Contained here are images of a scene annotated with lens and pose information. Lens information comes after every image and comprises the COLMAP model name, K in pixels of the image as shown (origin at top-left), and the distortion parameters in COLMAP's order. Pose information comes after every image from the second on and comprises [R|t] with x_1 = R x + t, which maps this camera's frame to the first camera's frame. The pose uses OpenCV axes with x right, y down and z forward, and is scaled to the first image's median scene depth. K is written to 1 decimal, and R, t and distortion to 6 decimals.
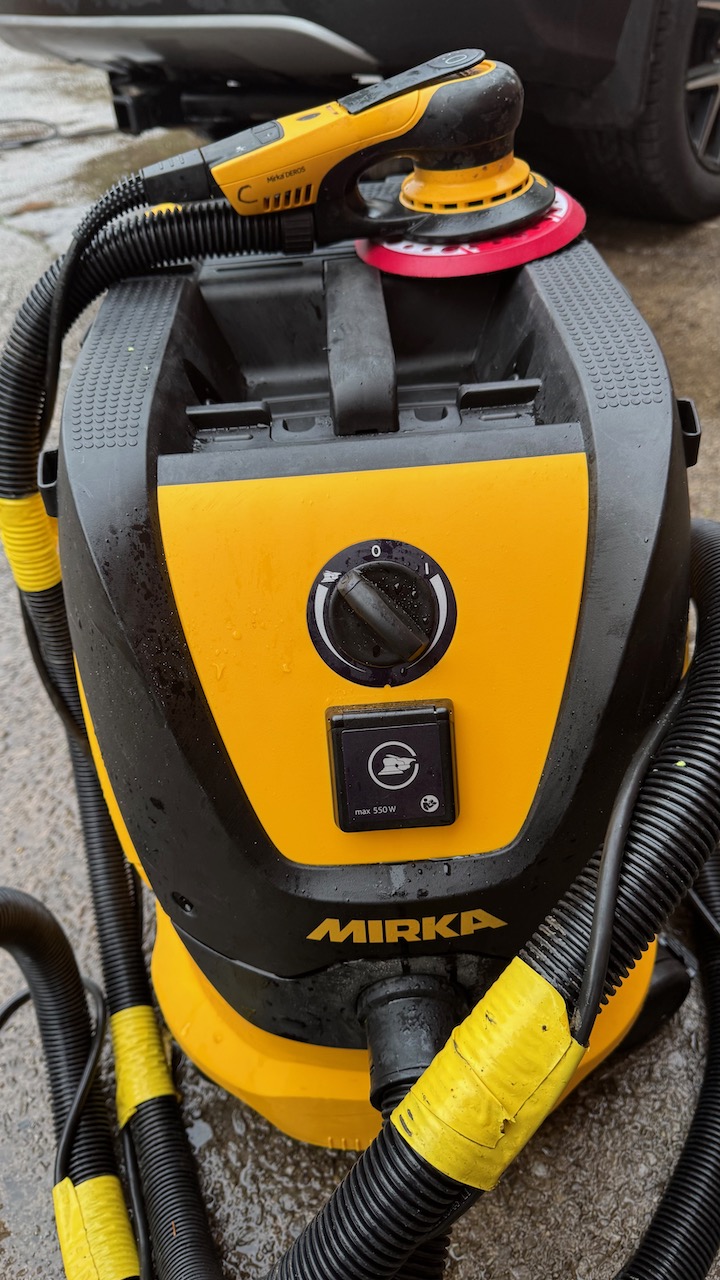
lens RADIAL K [[926.2, 0, 358.2], [0, 926.2, 632.6], [0, 0, 1]] dist [0.014682, -0.018674]
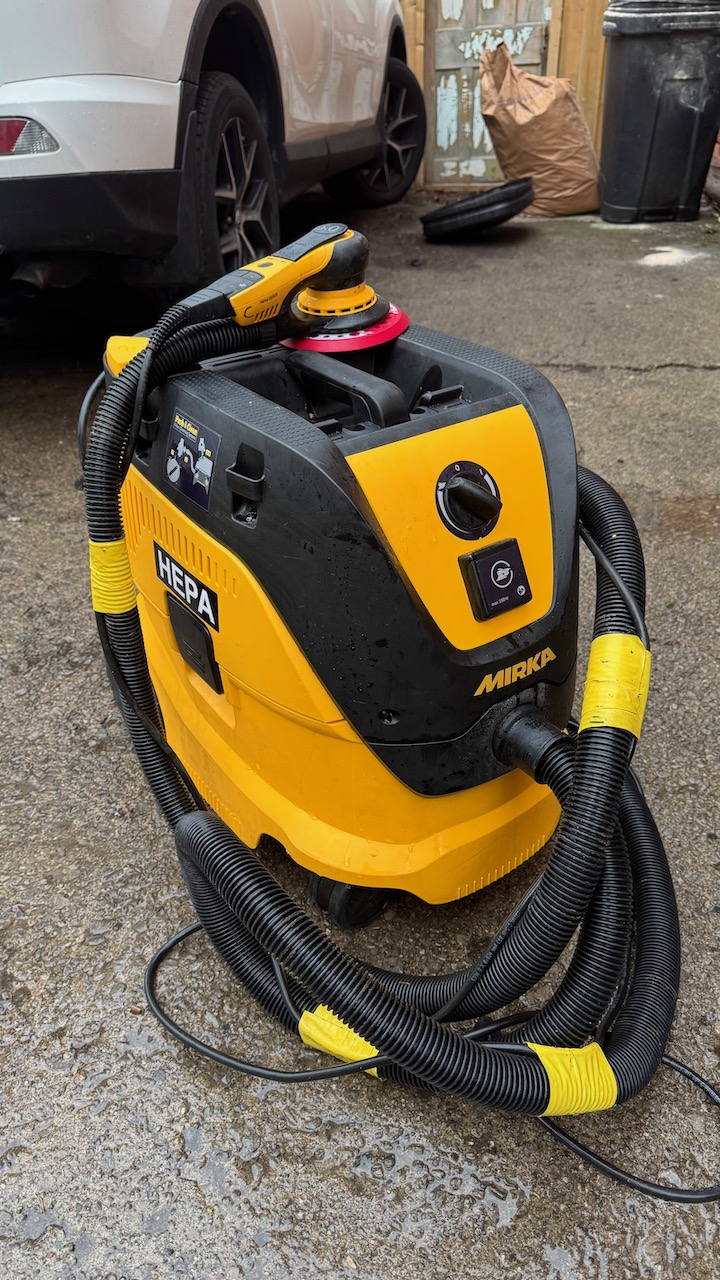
lens RADIAL K [[926.2, 0, 355.4], [0, 926.2, 643.2], [0, 0, 1]] dist [0.014682, -0.018674]
pose [[0.832921, -0.259784, 0.488625, -1.074736], [0.326587, 0.943562, -0.055051, 0.261319], [-0.446747, 0.205432, 0.870755, -0.436931]]
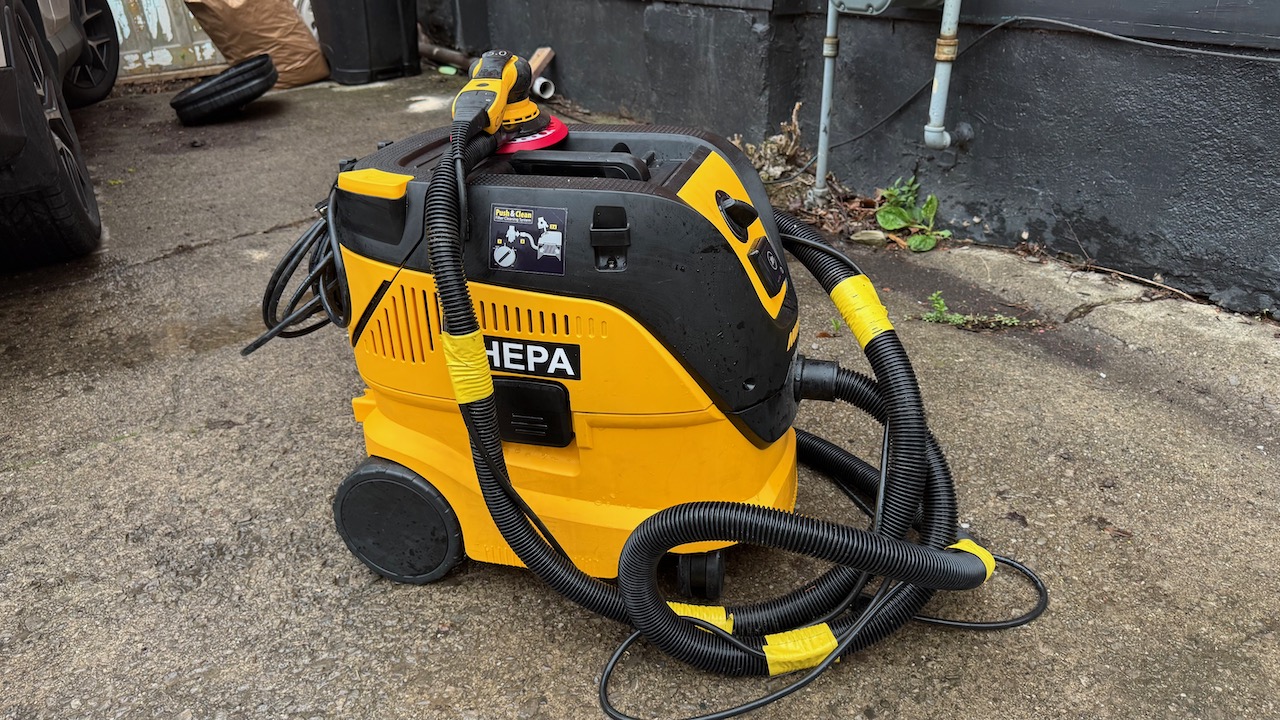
lens RADIAL K [[926.2, 0, 650.1], [0, 926.2, 362.8], [0, 0, 1]] dist [0.014682, -0.018674]
pose [[0.302139, -0.375831, 0.876050, -2.232828], [0.633152, 0.766127, 0.110308, -0.124877], [-0.712622, 0.521344, 0.469435, 0.170769]]
